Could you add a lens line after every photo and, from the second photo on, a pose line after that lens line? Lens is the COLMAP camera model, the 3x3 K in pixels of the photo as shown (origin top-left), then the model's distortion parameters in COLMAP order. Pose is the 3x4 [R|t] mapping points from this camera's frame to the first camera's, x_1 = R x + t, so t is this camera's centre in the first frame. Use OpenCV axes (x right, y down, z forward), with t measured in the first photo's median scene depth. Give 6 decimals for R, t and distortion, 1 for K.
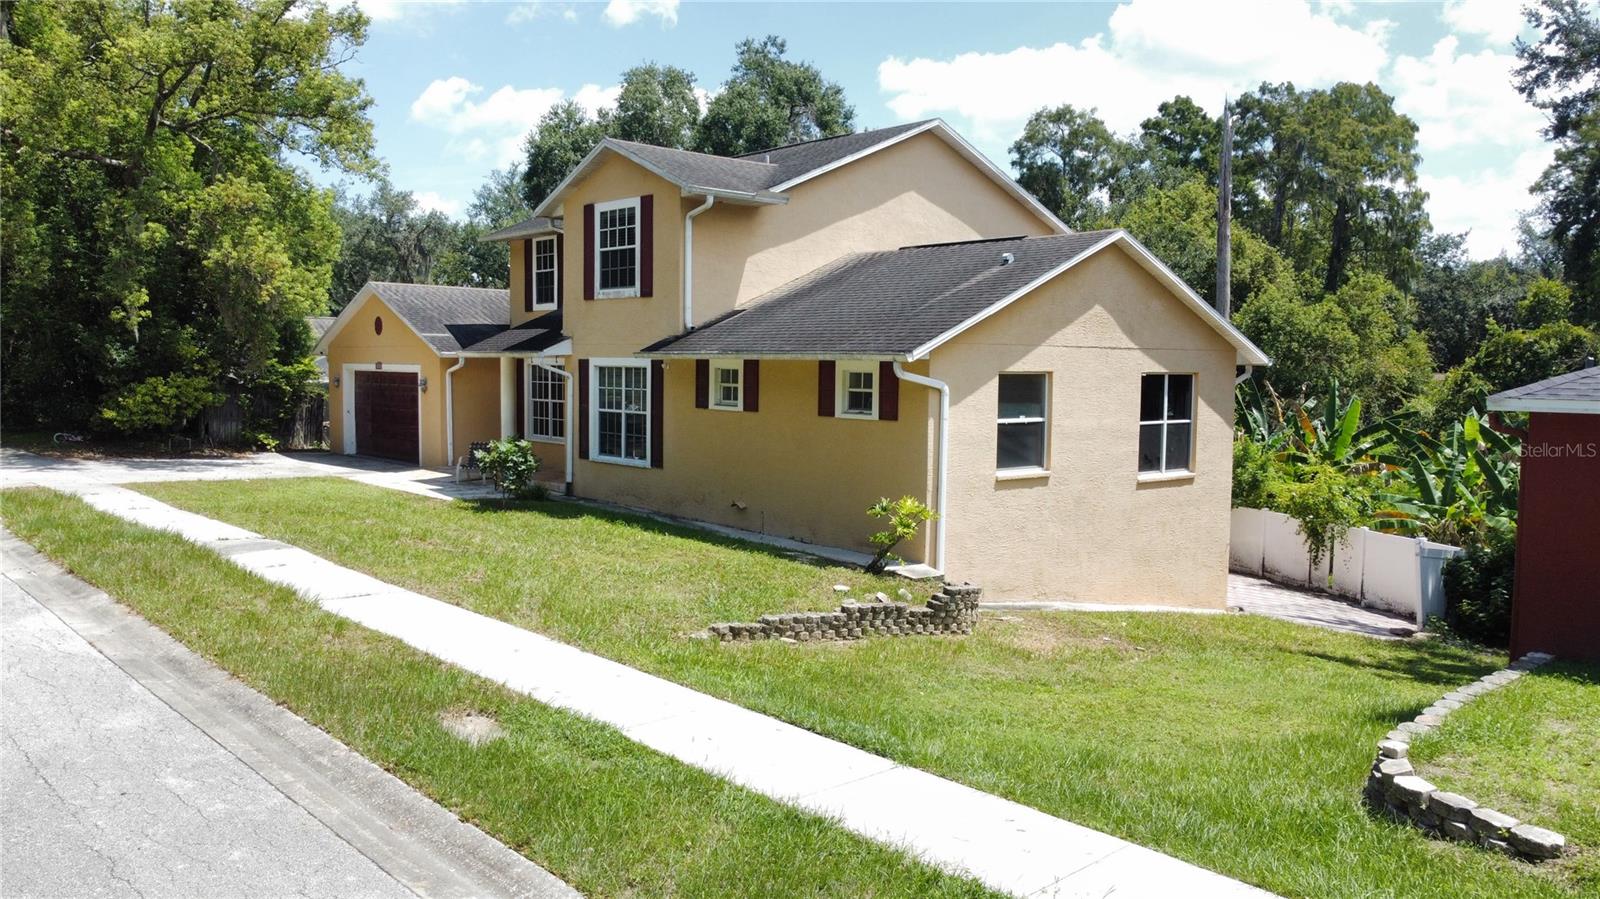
lens RADIAL K [[1212.2, 0, 806.2], [0, 1212.2, 448.6], [0, 0, 1]] dist [-0.009080, 0.004791]
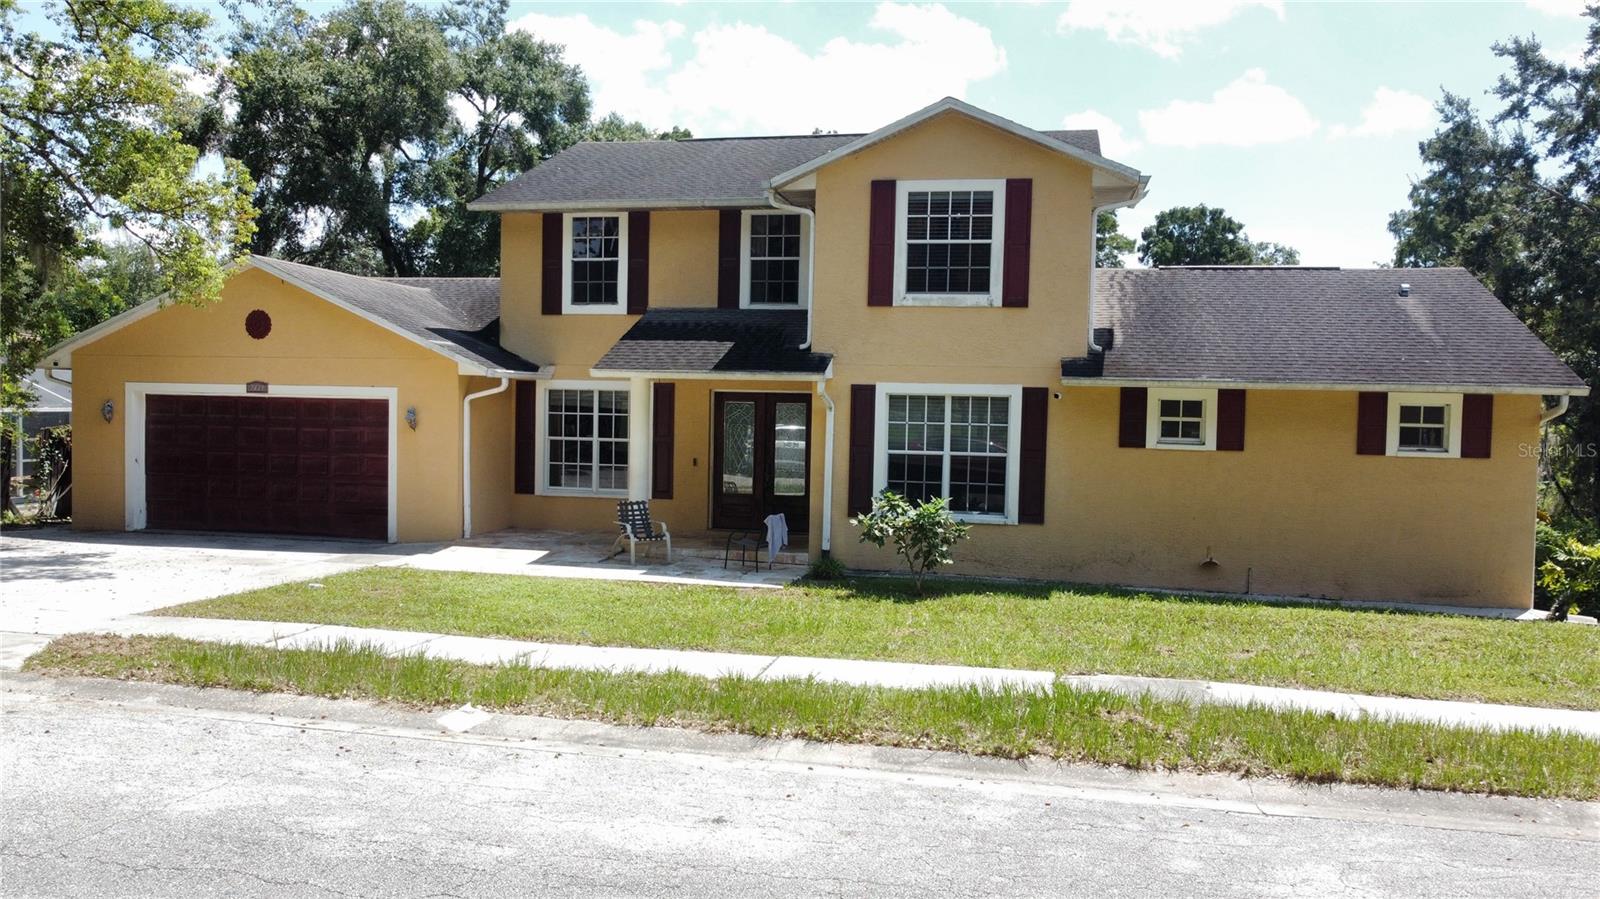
lens RADIAL K [[1212.2, 0, 797.1], [0, 1212.2, 448.5], [0, 0, 1]] dist [-0.009080, 0.004791]
pose [[0.799017, -0.017544, 0.601053, -0.686264], [0.030763, 0.999458, -0.011722, -0.027316], [-0.600521, 0.027856, 0.799124, 0.437636]]
